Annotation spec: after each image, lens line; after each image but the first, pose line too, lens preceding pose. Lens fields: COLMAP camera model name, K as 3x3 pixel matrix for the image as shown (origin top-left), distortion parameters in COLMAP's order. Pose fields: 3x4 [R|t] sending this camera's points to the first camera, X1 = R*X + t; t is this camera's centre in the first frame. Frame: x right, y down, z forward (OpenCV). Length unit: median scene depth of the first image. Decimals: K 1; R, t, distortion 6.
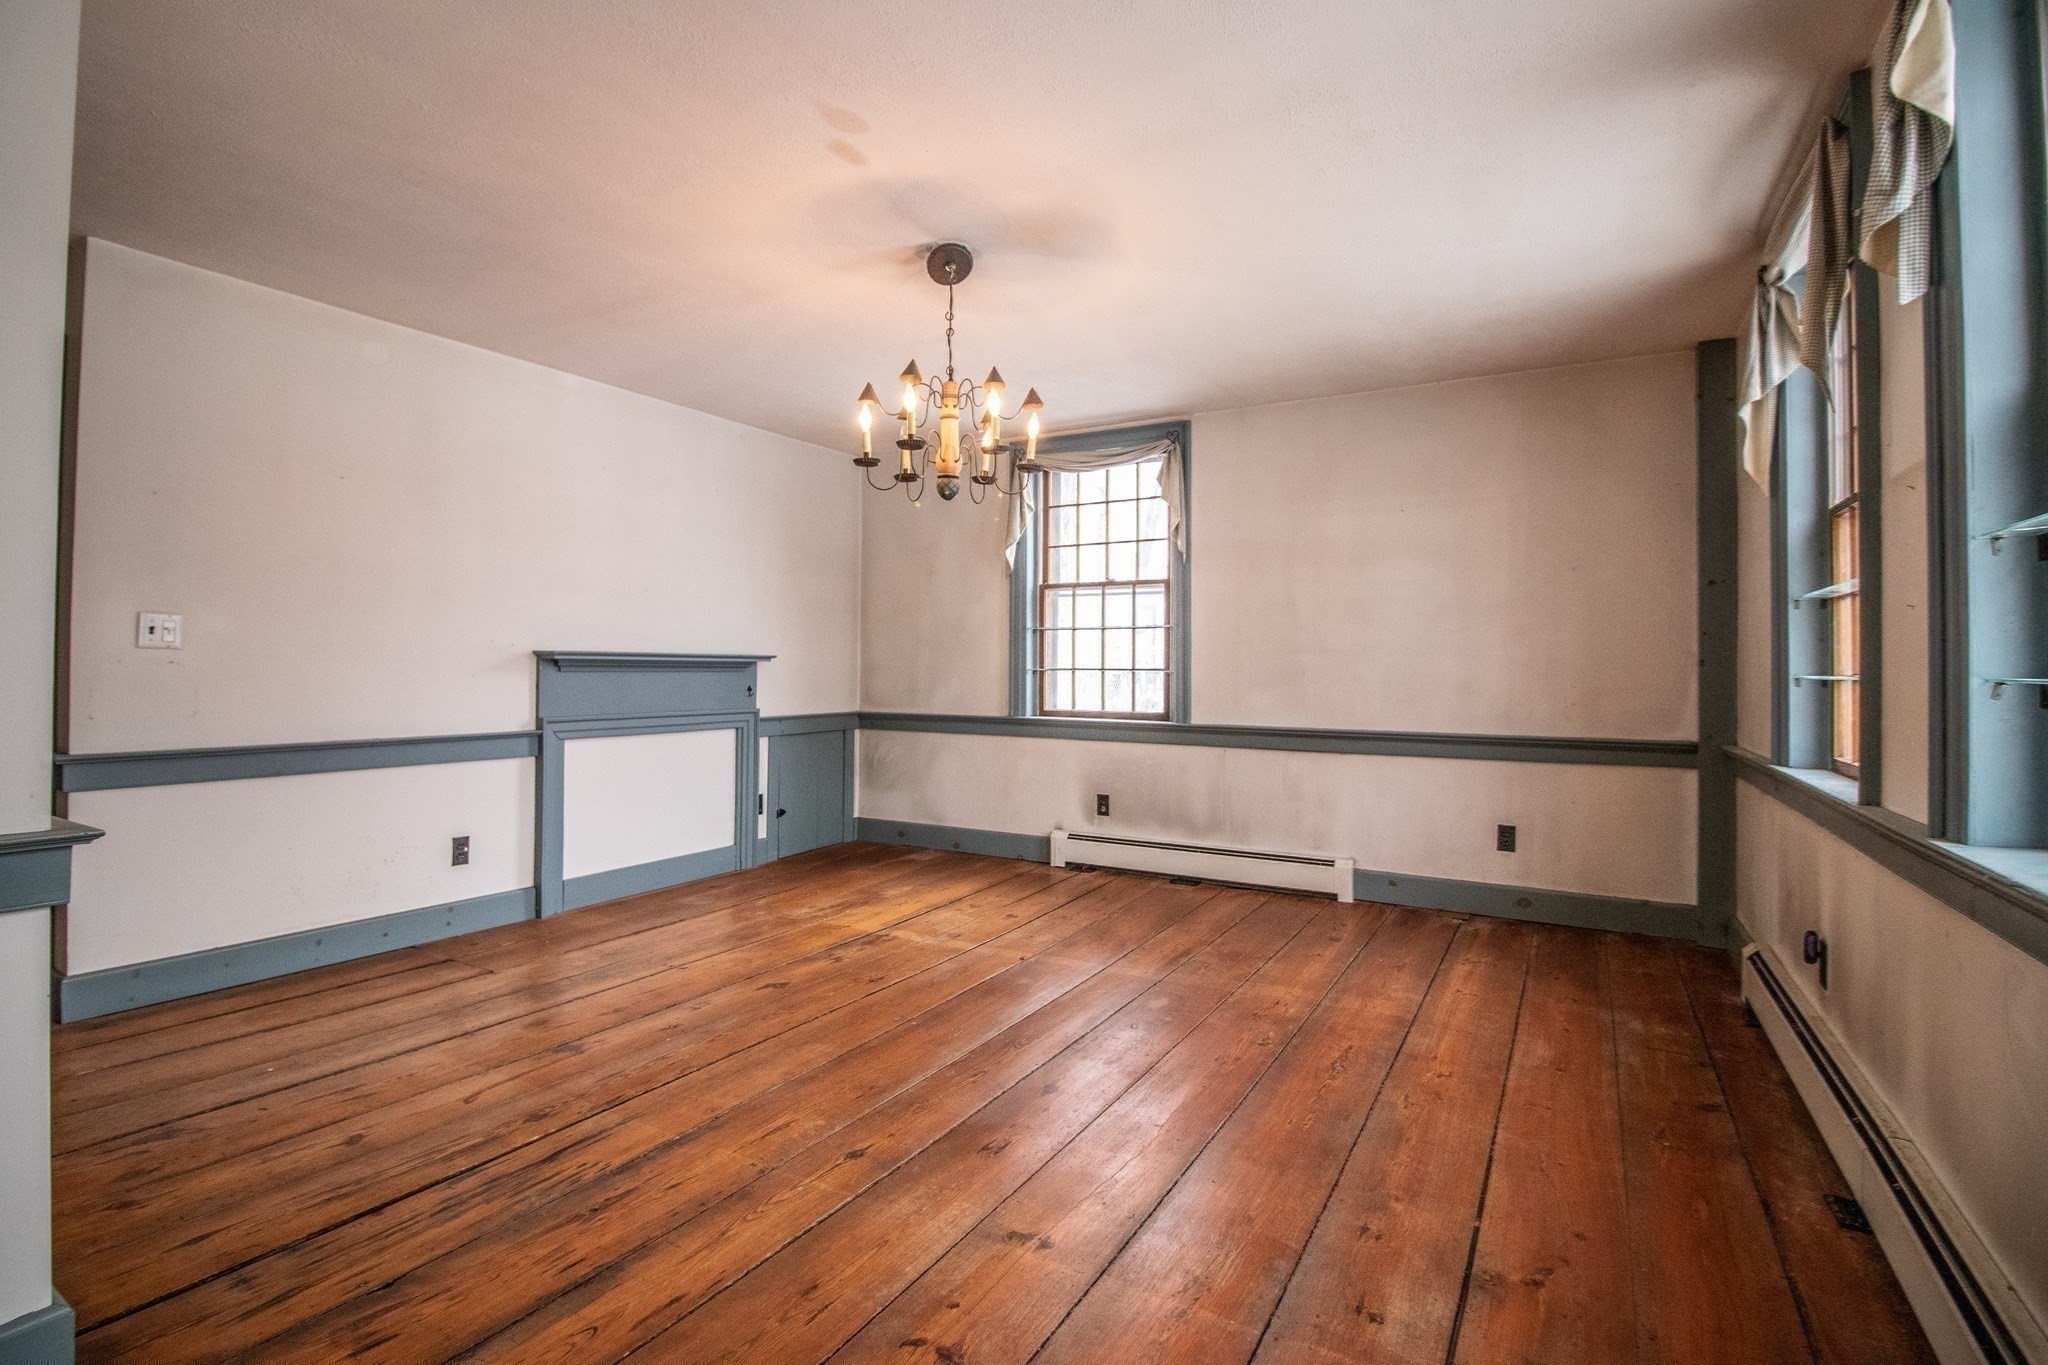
lens RADIAL K [[973.1, 0, 1030.6], [0, 973.1, 664.4], [0, 0, 1]] dist [-0.011996, -0.006189]
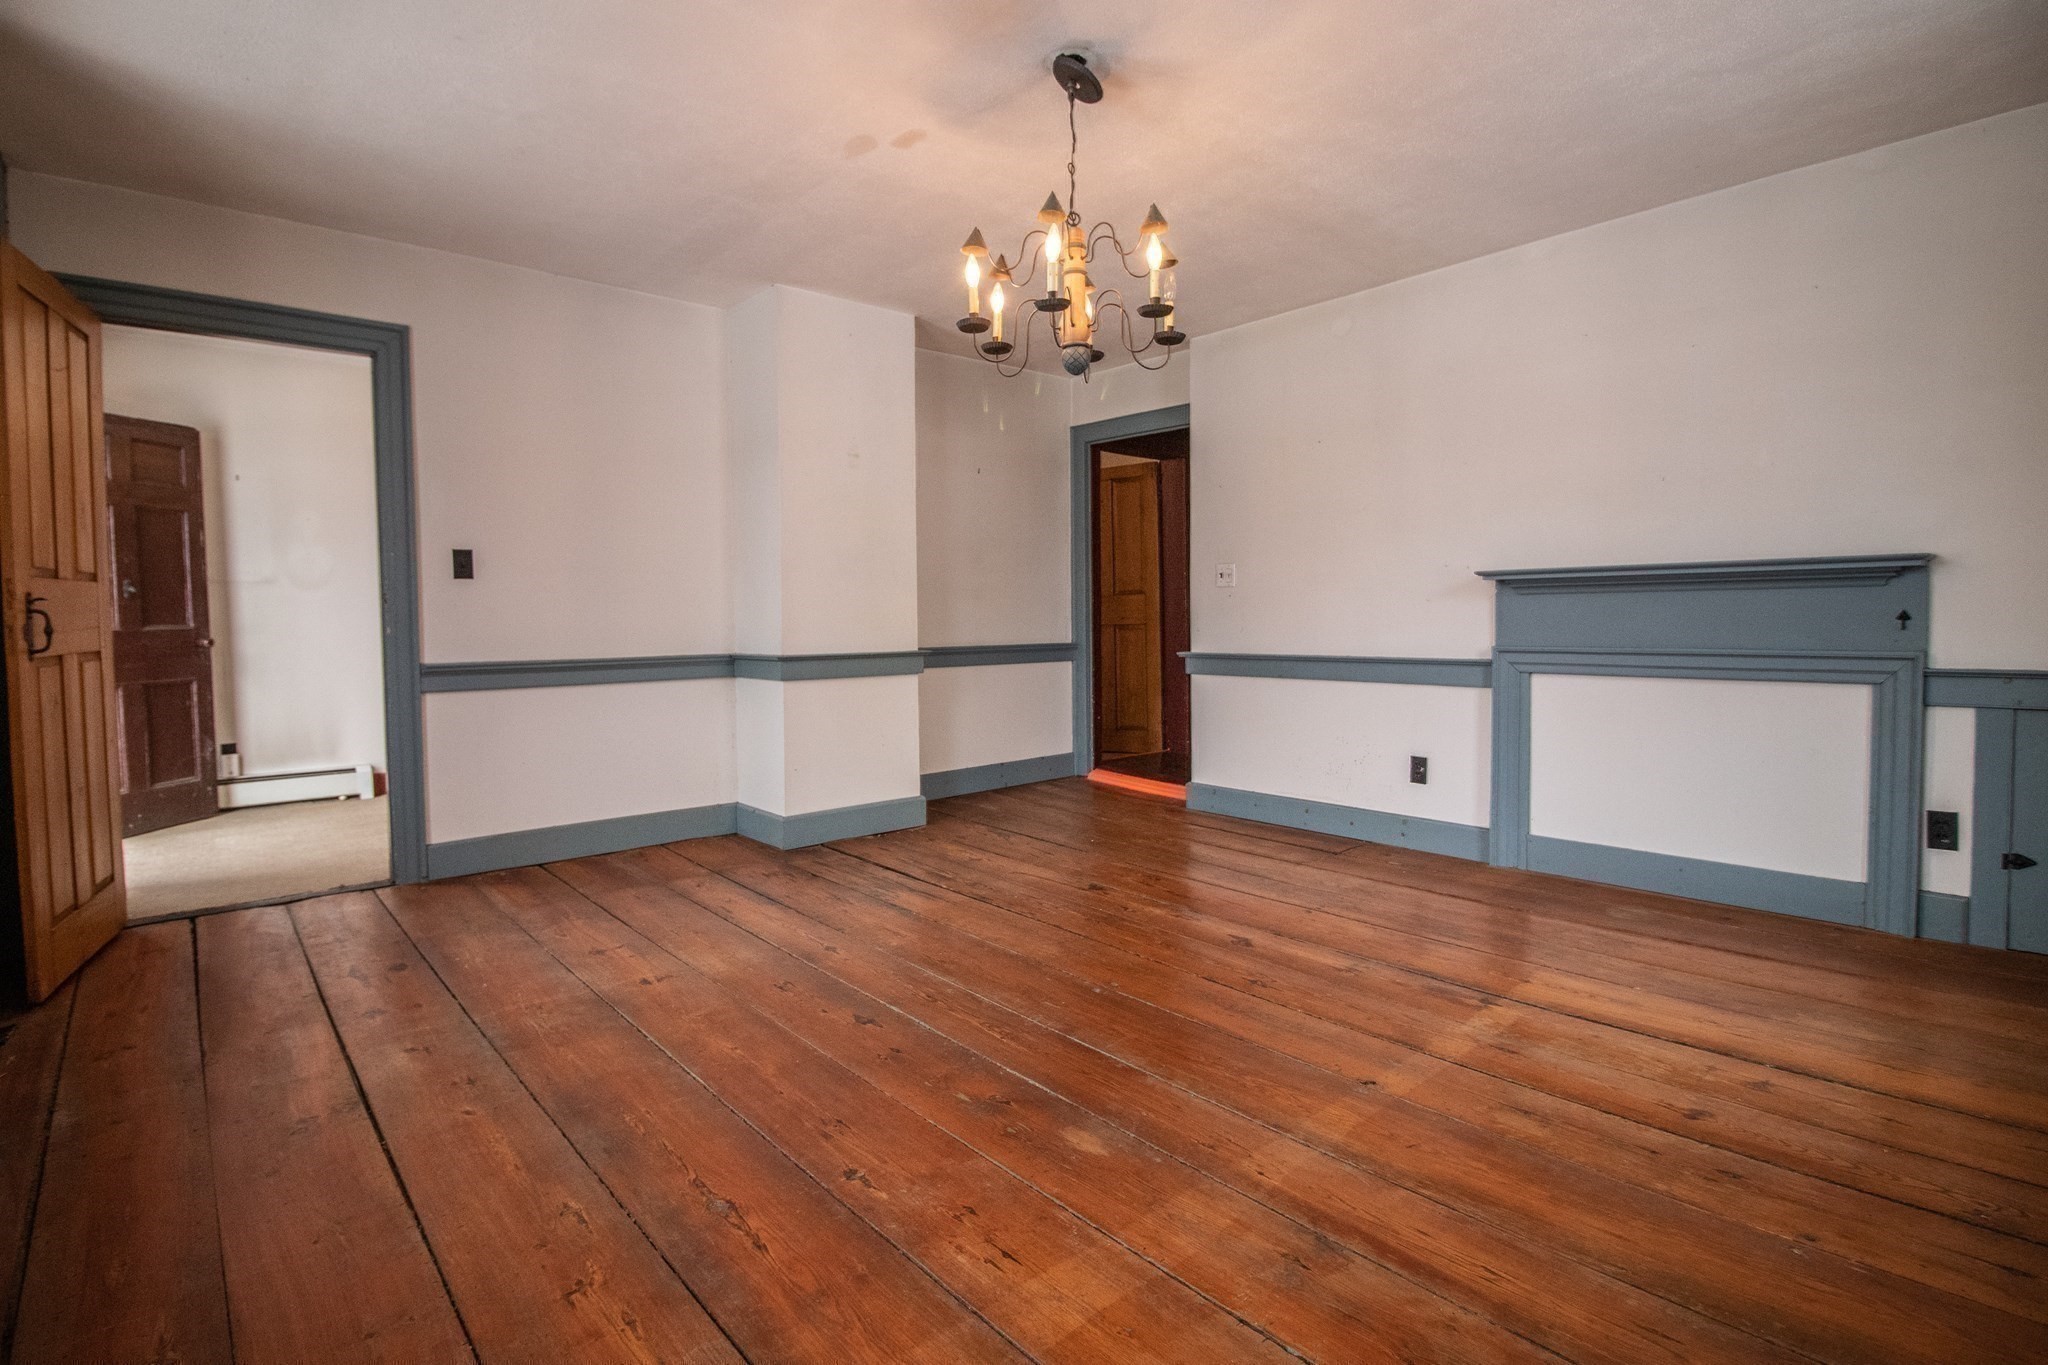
lens RADIAL K [[1026.0, 0, 1016.1], [0, 1026.0, 675.8], [0, 0, 1]] dist [-0.000294, -0.001738]
pose [[-0.351764, 0.051275, -0.934683, 0.576022], [0.015654, 0.998681, 0.048894, 0.030127], [0.935958, 0.002568, -0.352103, 0.955258]]
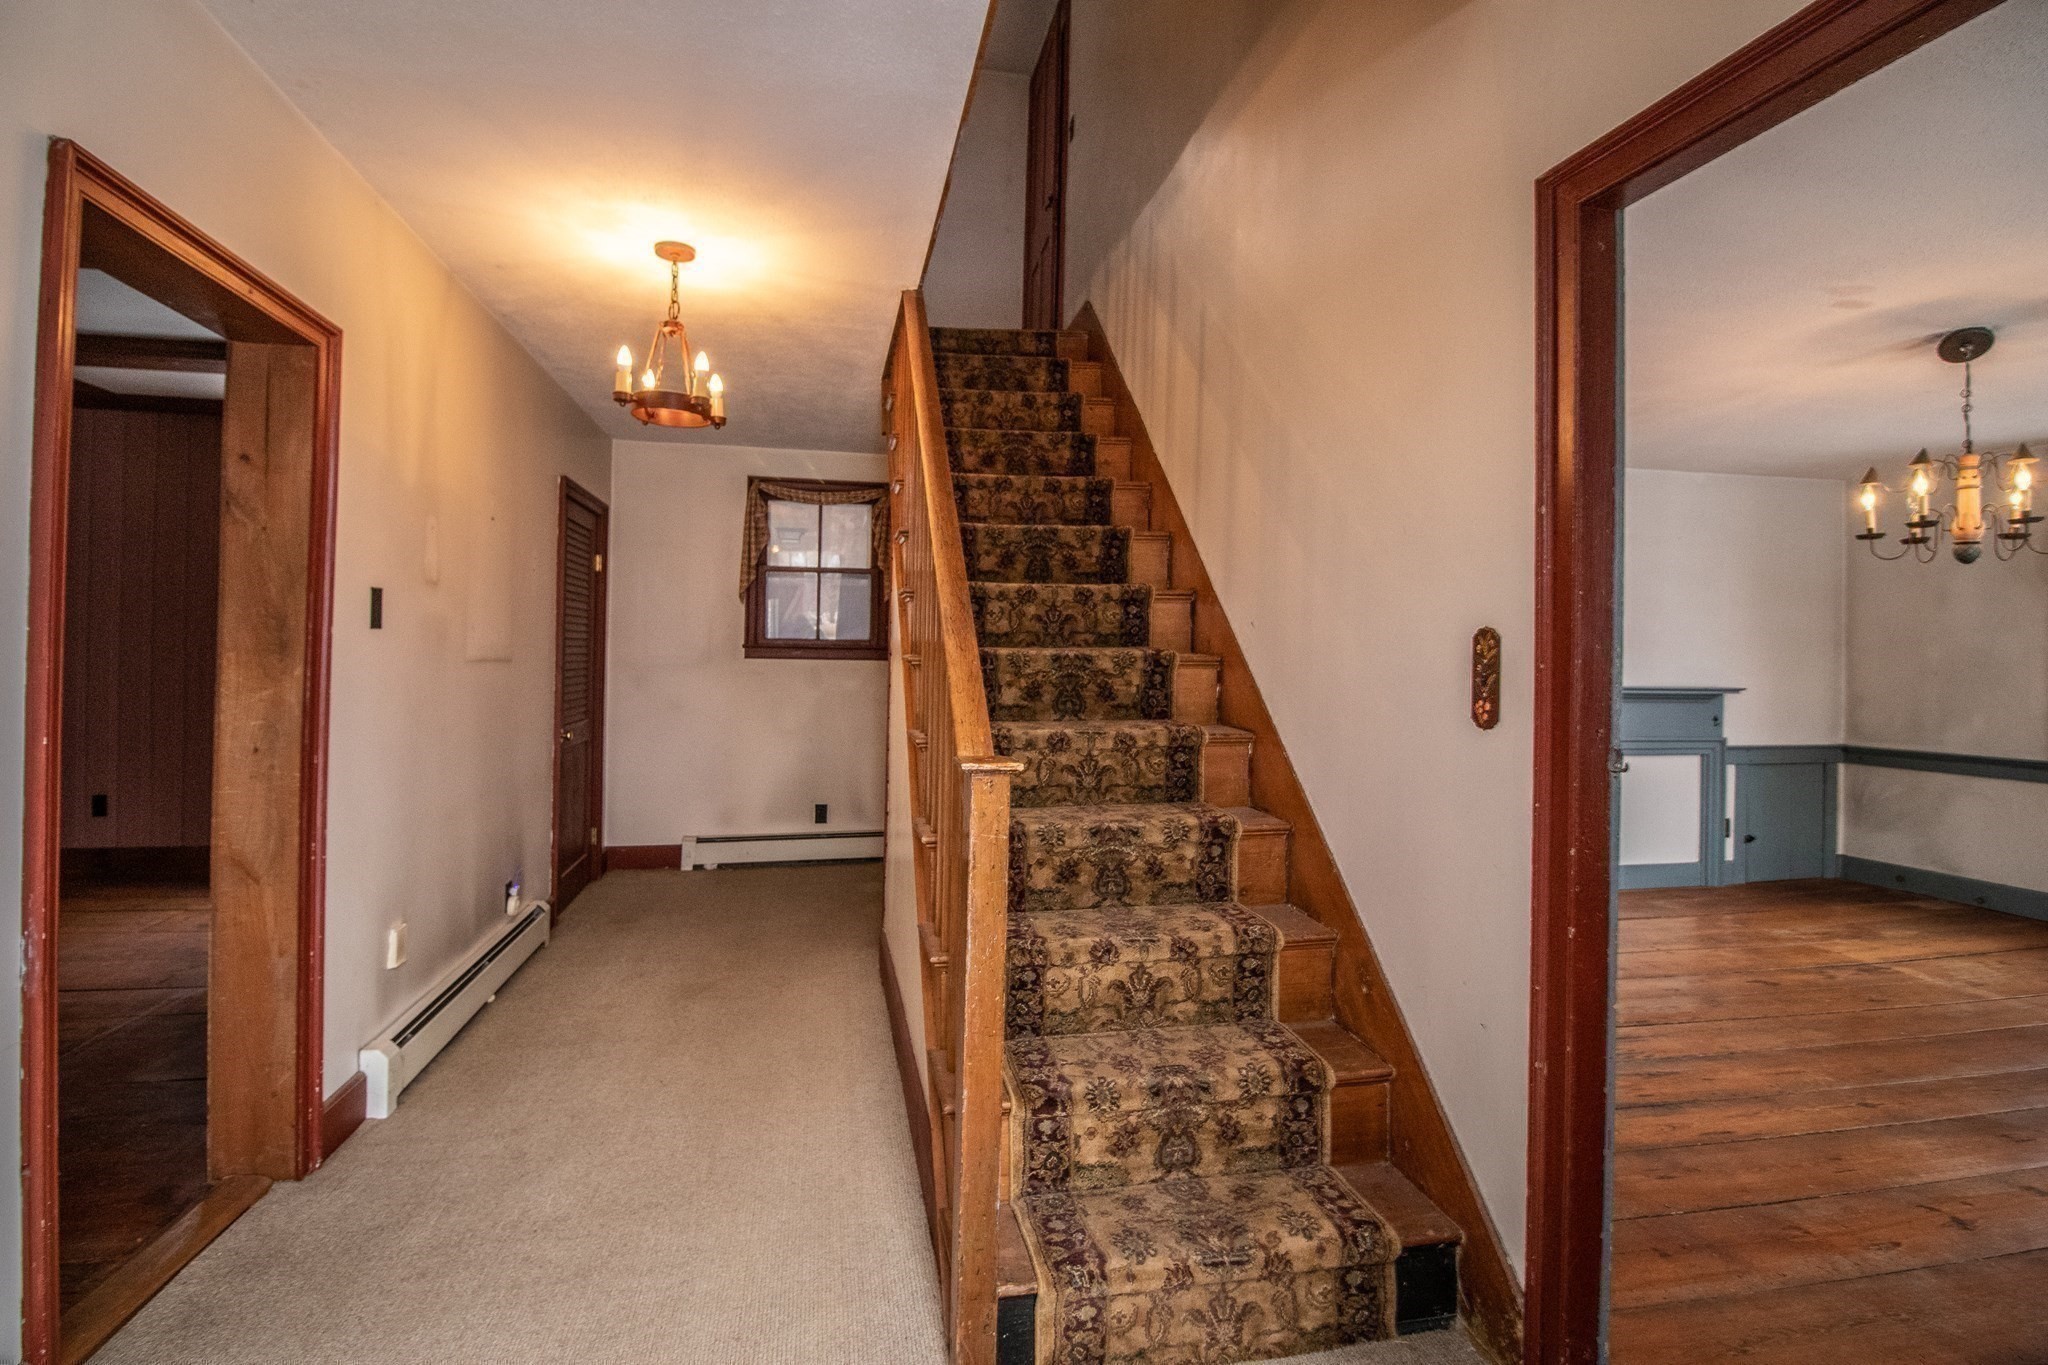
lens RADIAL K [[973.1, 0, 997.6], [0, 973.1, 655.3], [0, 0, 1]] dist [-0.011996, -0.006189]
pose [[0.638556, -0.004694, -0.769561, 0.032338], [-0.005426, 0.999929, -0.010602, -0.038629], [0.769556, 0.010945, 0.638485, -0.382275]]
